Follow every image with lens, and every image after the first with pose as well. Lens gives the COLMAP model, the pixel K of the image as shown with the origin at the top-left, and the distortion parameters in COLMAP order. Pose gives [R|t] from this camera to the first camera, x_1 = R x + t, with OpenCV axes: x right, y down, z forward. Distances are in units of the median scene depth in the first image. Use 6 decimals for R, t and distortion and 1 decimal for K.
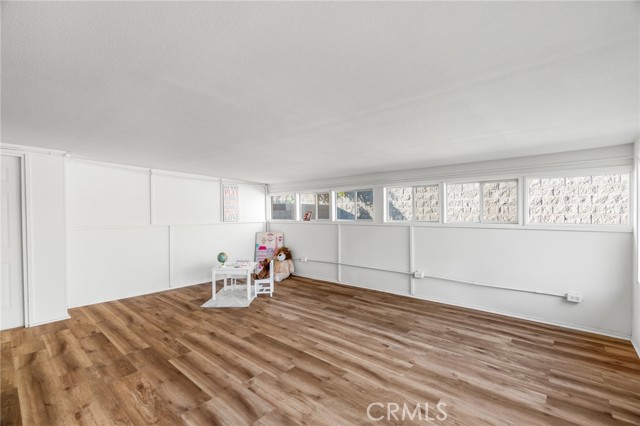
lens RADIAL K [[296.4, 0, 321.3], [0, 296.4, 216.3], [0, 0, 1]] dist [-0.010551, 0.004954]
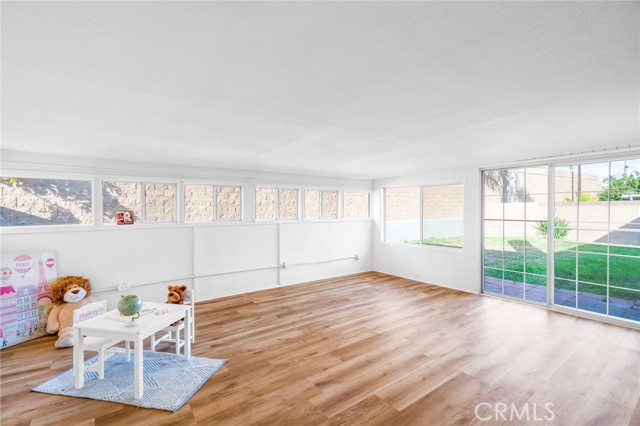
lens RADIAL K [[296.4, 0, 320.8], [0, 296.4, 209.4], [0, 0, 1]] dist [-0.010551, 0.004954]
pose [[0.194922, 0.009210, 0.980775, -0.846808], [0.015754, 0.999798, -0.012520, -0.004456], [-0.980692, 0.017892, 0.194737, 0.687366]]
